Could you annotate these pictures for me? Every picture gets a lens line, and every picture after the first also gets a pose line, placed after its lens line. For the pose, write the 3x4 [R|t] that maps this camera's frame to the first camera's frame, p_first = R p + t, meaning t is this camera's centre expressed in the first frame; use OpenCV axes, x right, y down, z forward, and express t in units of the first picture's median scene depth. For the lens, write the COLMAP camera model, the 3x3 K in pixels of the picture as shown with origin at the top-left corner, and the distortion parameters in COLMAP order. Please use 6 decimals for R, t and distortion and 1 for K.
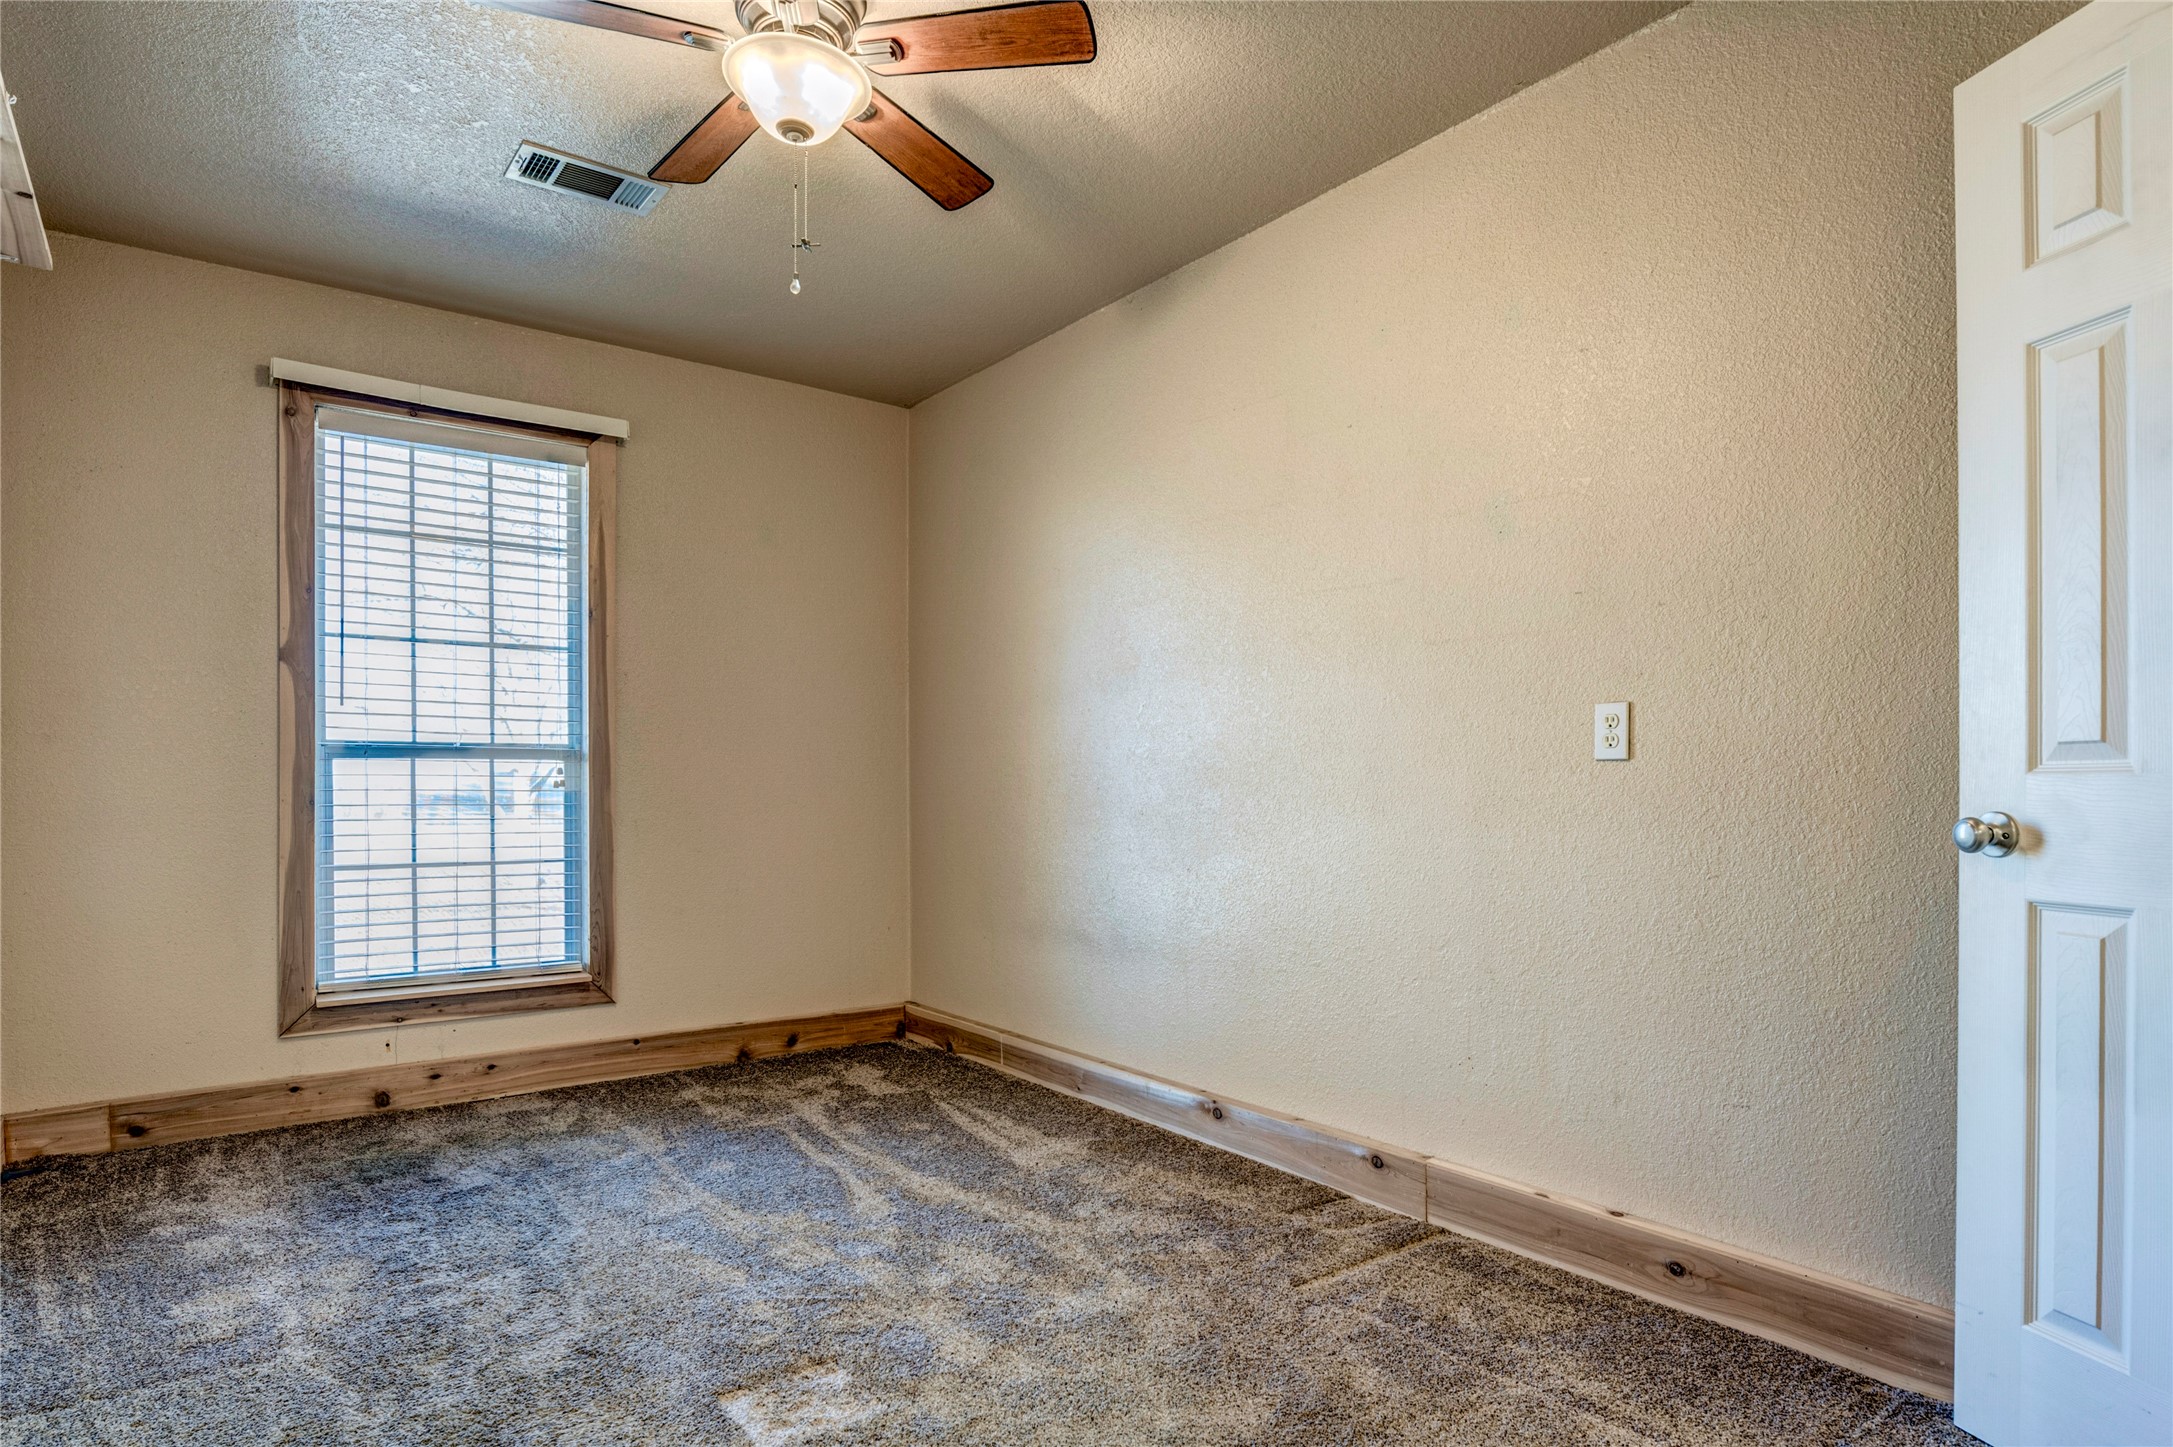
lens RADIAL K [[1182.6, 0, 1075.2], [0, 1182.6, 813.8], [0, 0, 1]] dist [-0.012211, 0.000122]
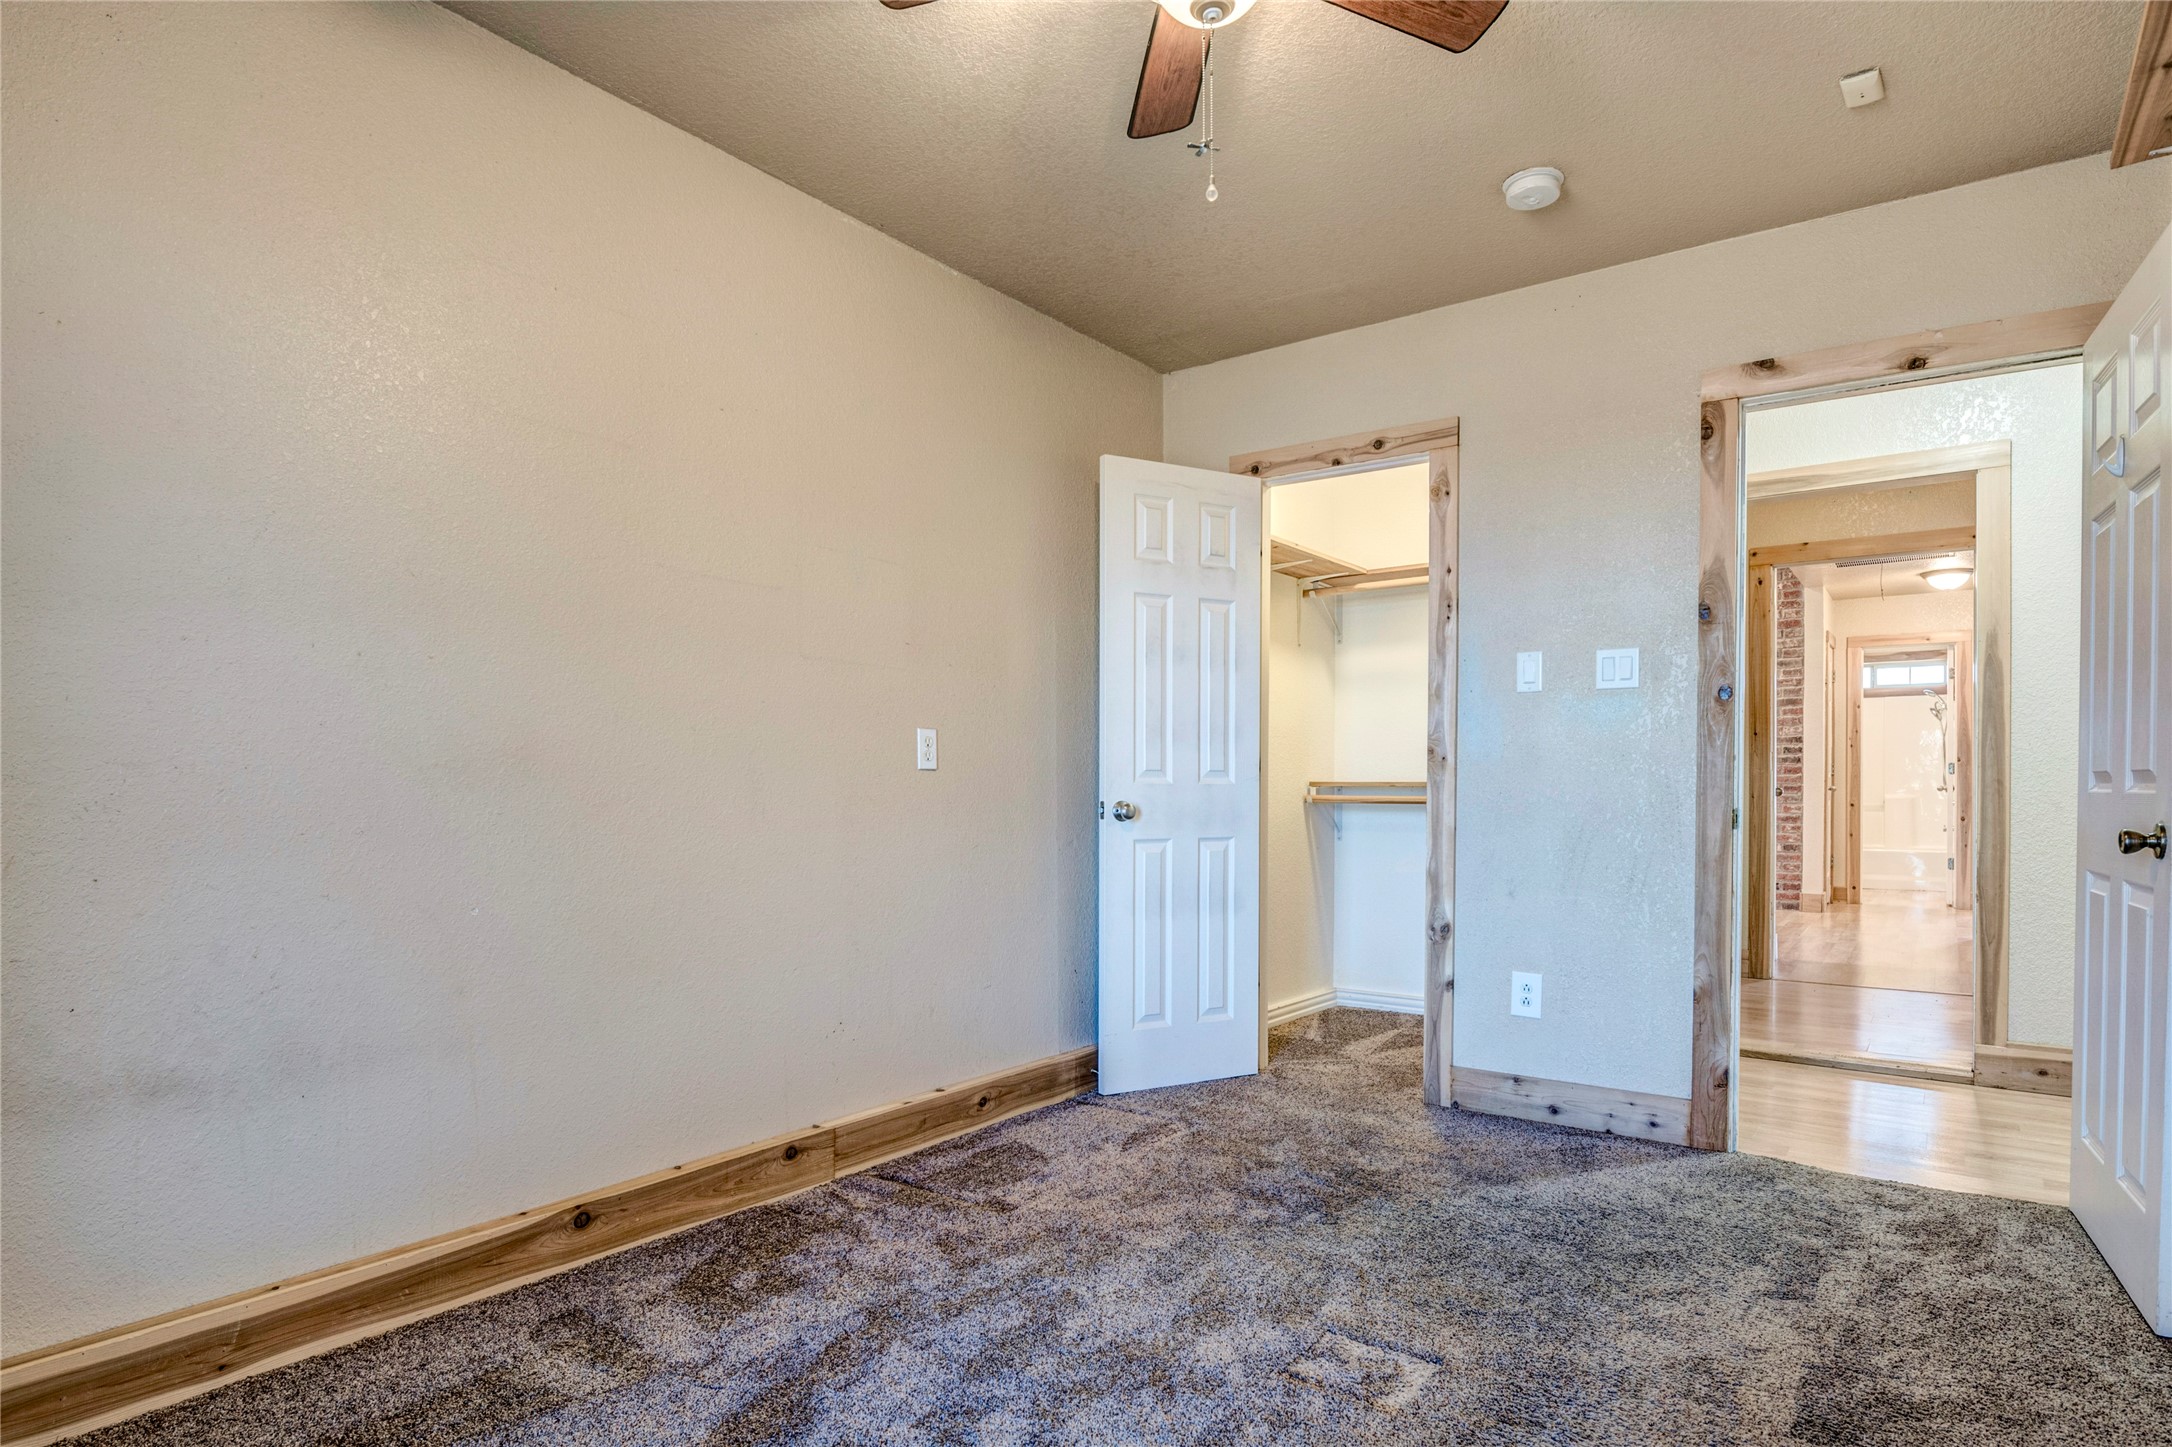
lens RADIAL K [[1182.0, 0, 1074.7], [0, 1182.0, 813.8], [0, 0, 1]] dist [-0.012211, 0.000122]
pose [[-0.285534, -0.019760, 0.958165, -0.605697], [0.019188, 0.999469, 0.026330, -0.017790], [-0.958177, 0.025903, -0.285003, 0.797218]]
